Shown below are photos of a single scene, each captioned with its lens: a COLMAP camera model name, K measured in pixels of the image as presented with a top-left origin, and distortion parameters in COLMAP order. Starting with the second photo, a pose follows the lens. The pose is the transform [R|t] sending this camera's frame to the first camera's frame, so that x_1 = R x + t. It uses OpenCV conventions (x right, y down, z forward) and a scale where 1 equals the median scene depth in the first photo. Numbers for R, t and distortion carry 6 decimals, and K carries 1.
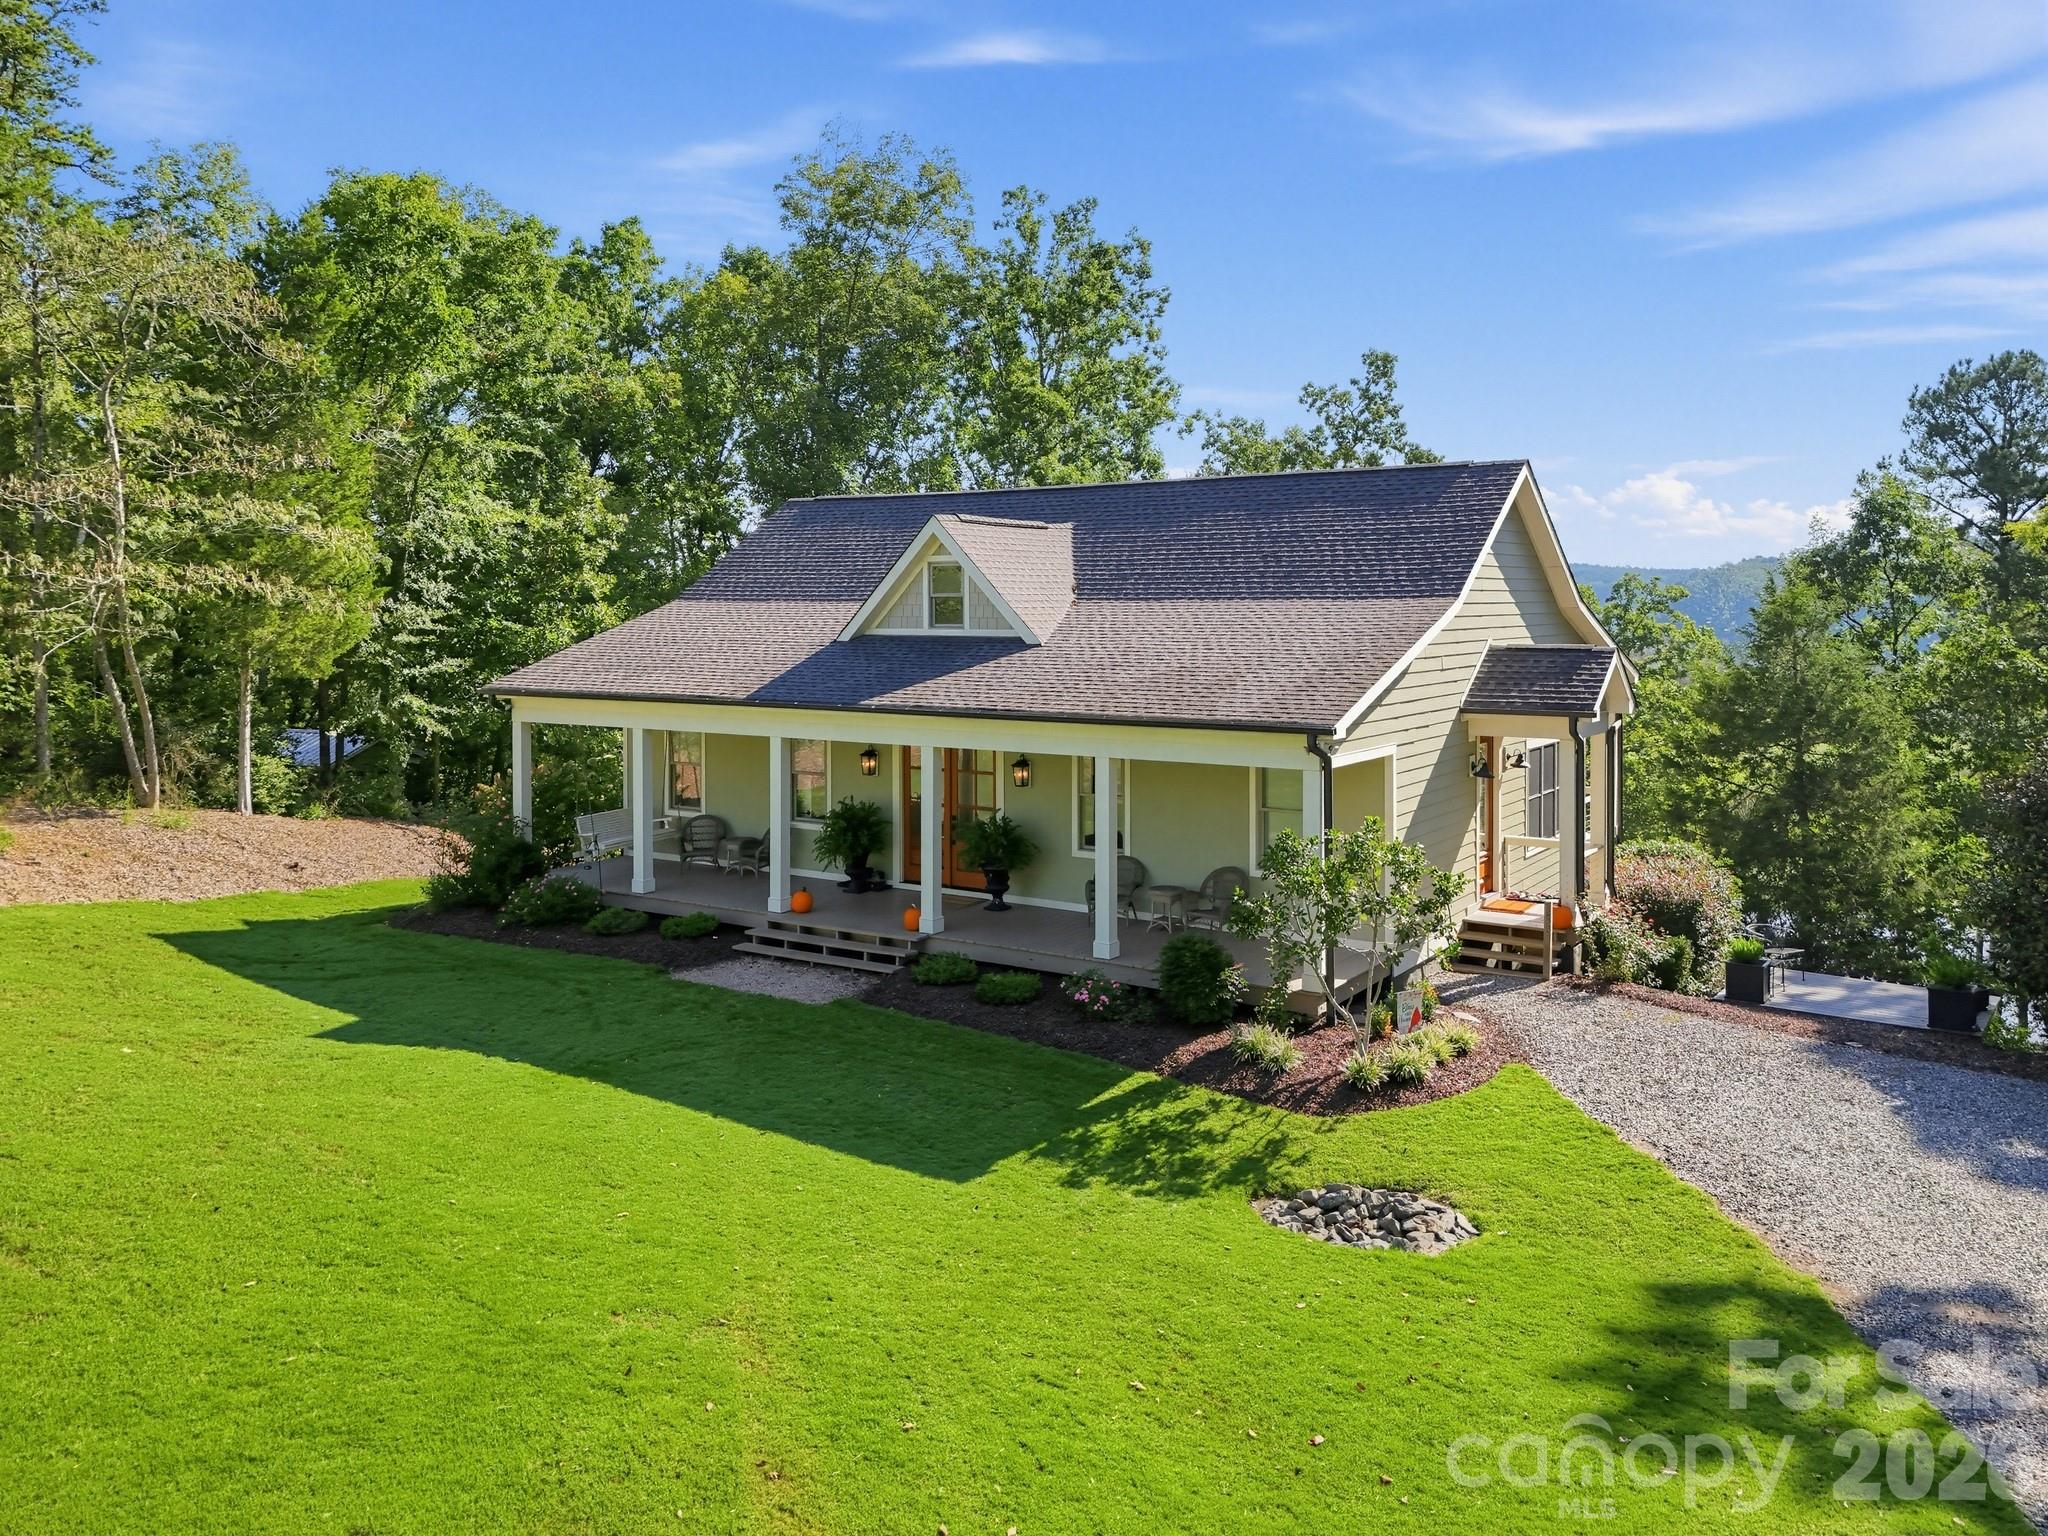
lens RADIAL K [[1581.9, 0, 1025.7], [0, 1581.9, 627.1], [0, 0, 1]] dist [0.051133, -0.003179]
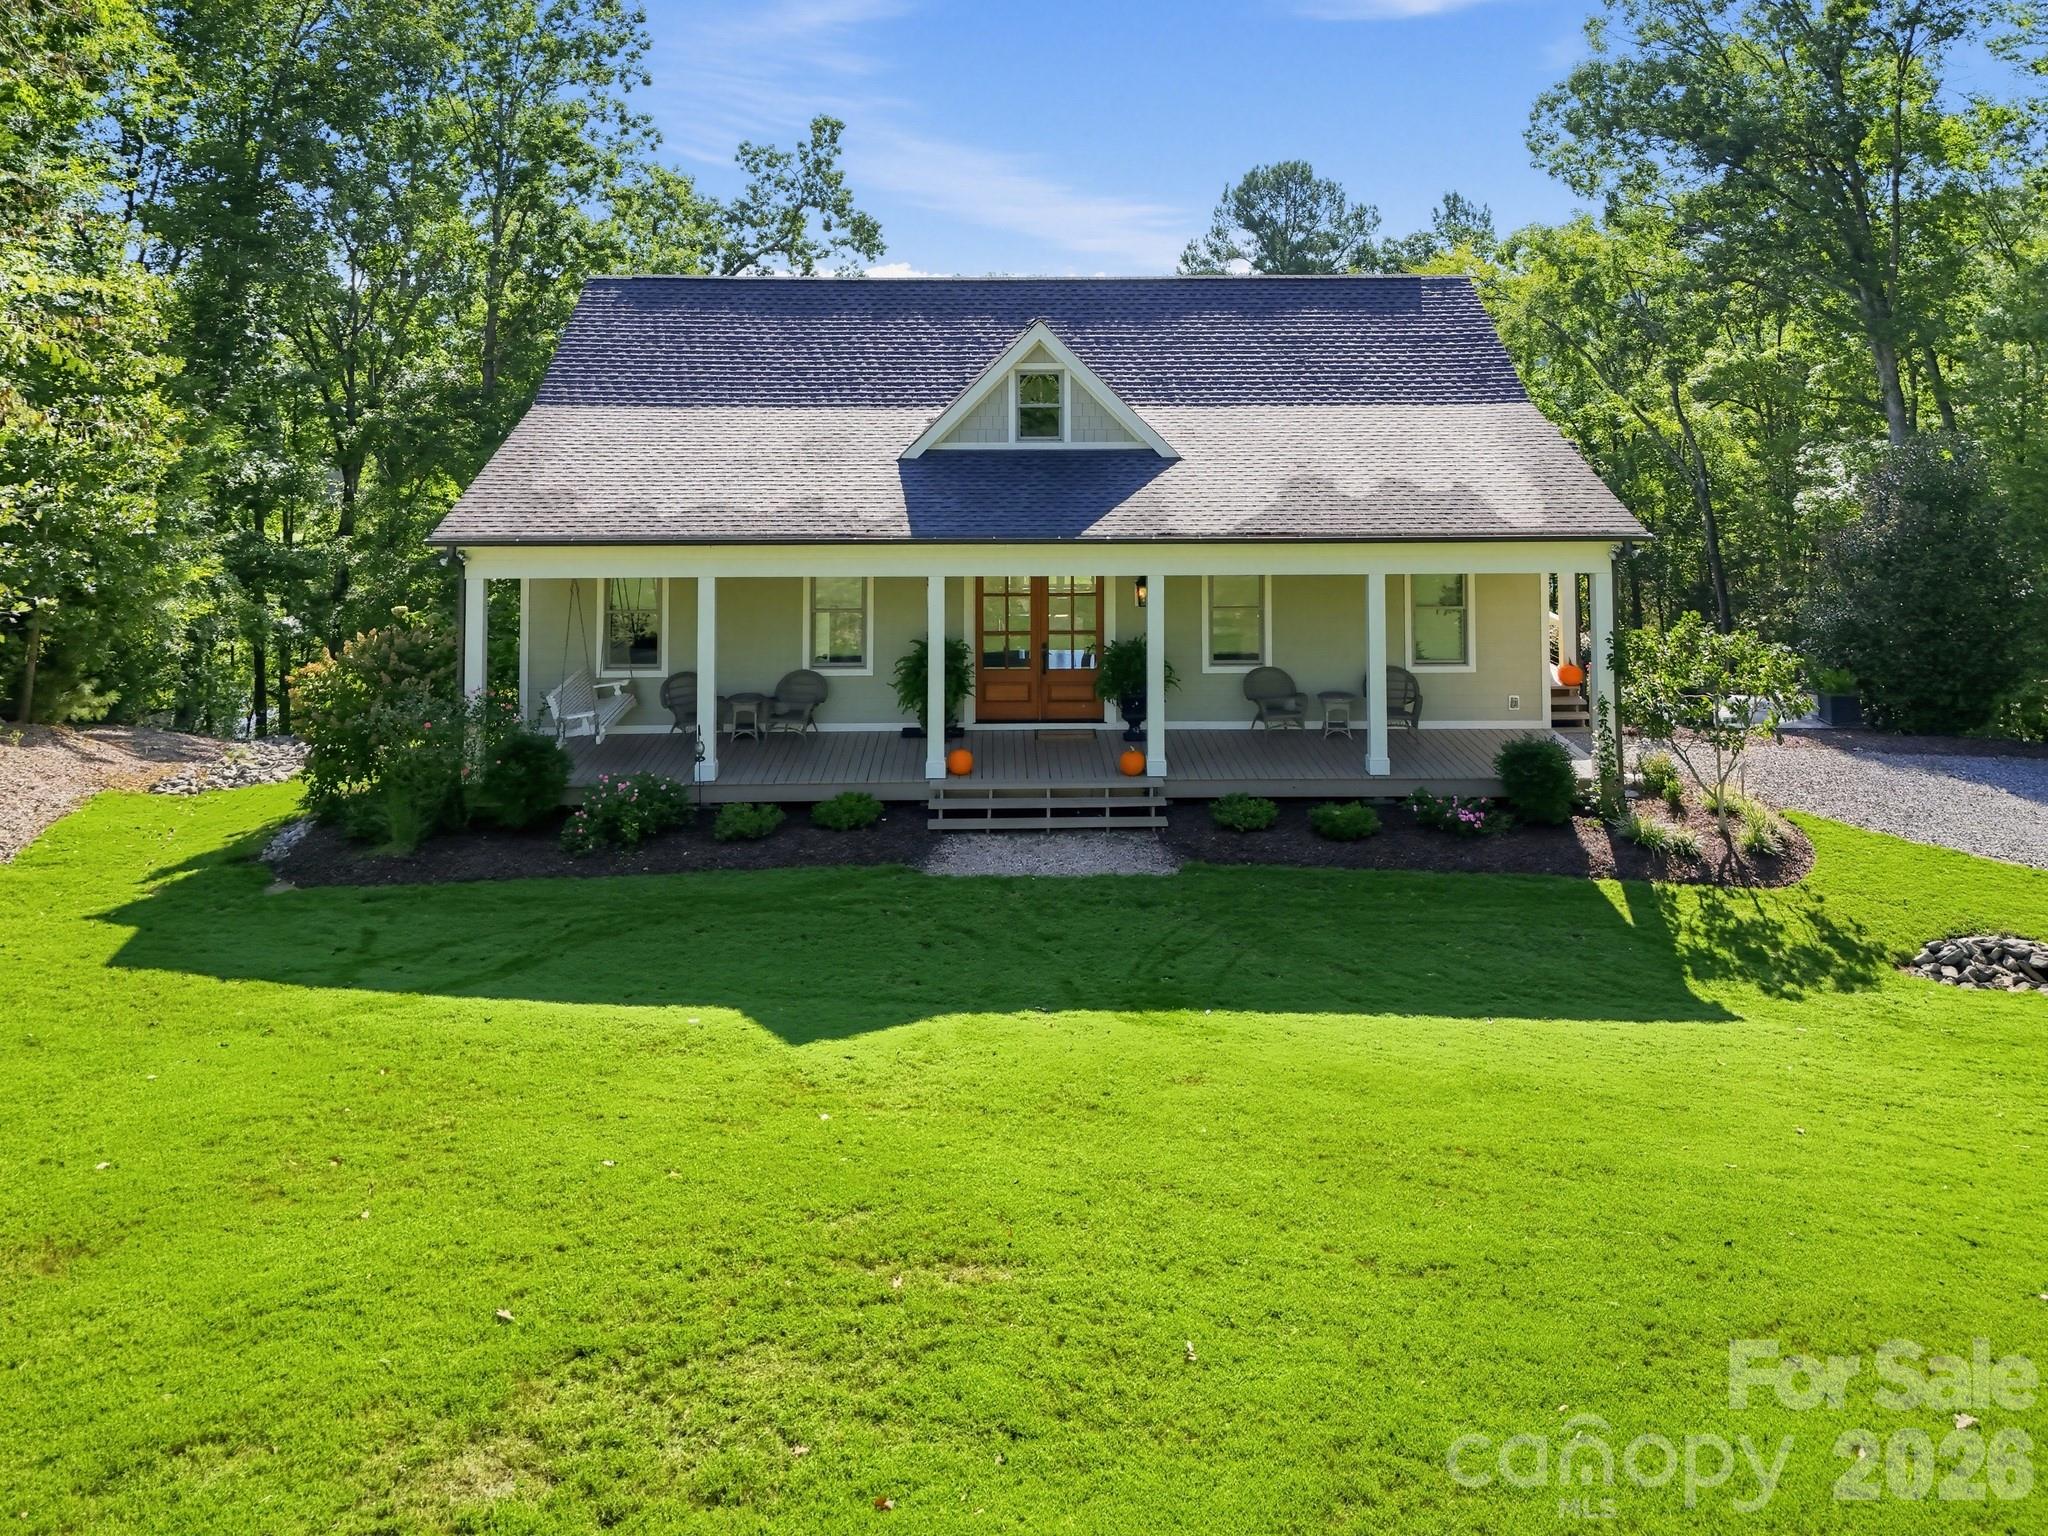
lens RADIAL K [[1581.9, 0, 1025.7], [0, 1581.9, 627.1], [0, 0, 1]] dist [0.051133, -0.003179]
pose [[0.831340, -0.098827, 0.546906, -0.524484], [0.017179, 0.988162, 0.152450, -0.030133], [-0.555498, -0.117342, 0.823197, 0.245156]]
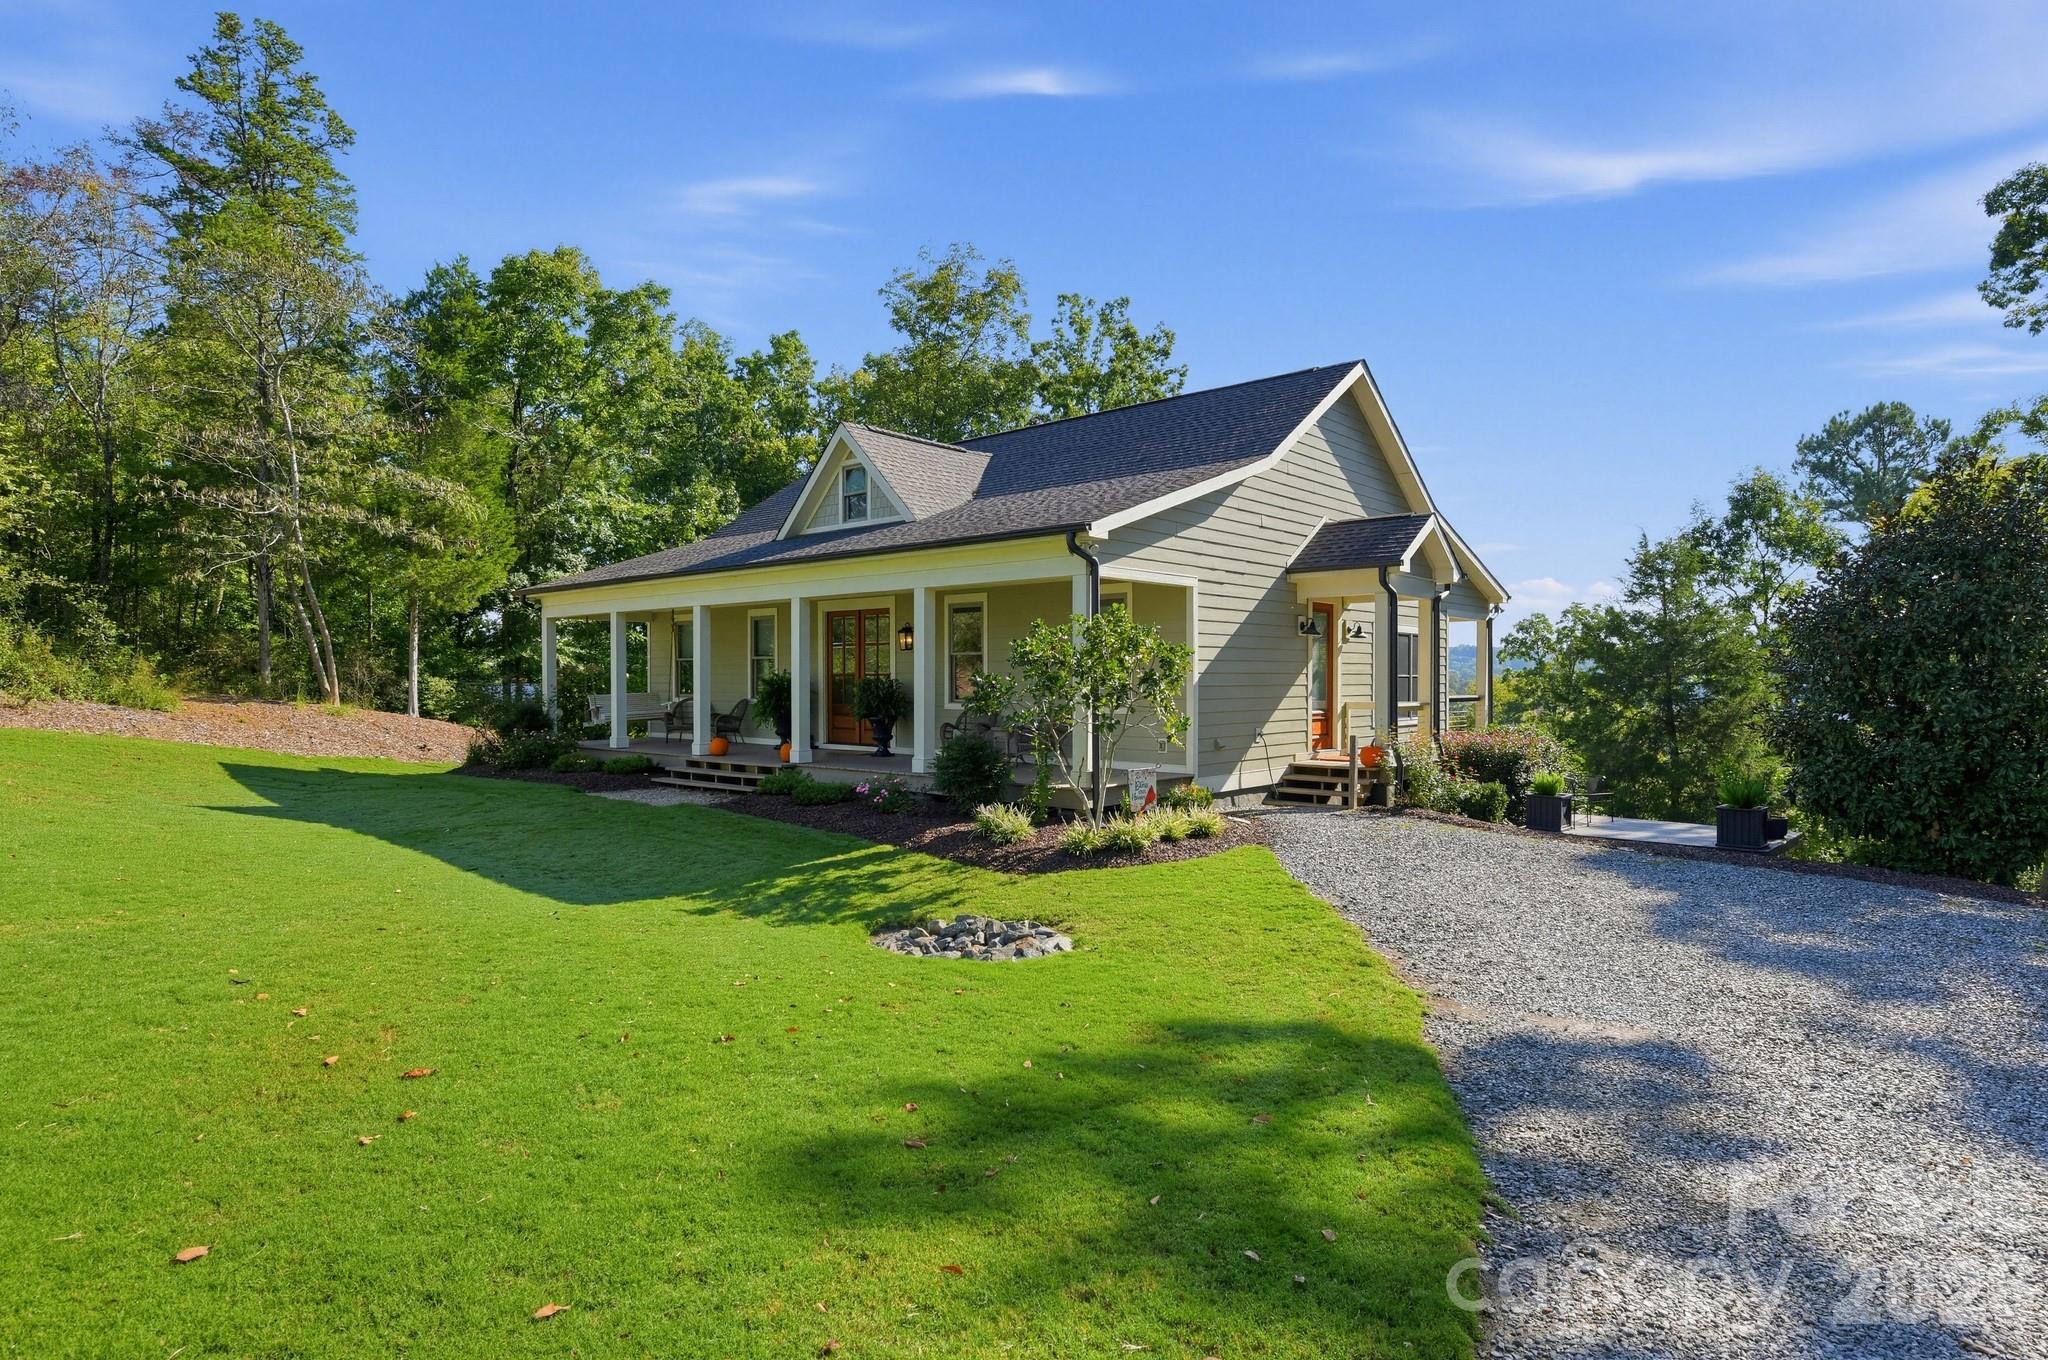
lens RADIAL K [[1105.7, 0, 1024.0], [0, 1105.7, 680.0], [0, 0, 1]] dist [-0.004634, -0.000228]
pose [[0.991288, 0.001697, -0.131698, 0.171939], [-0.003218, 0.999931, -0.011339, 0.119808], [0.131669, 0.011664, 0.991225, 0.197704]]
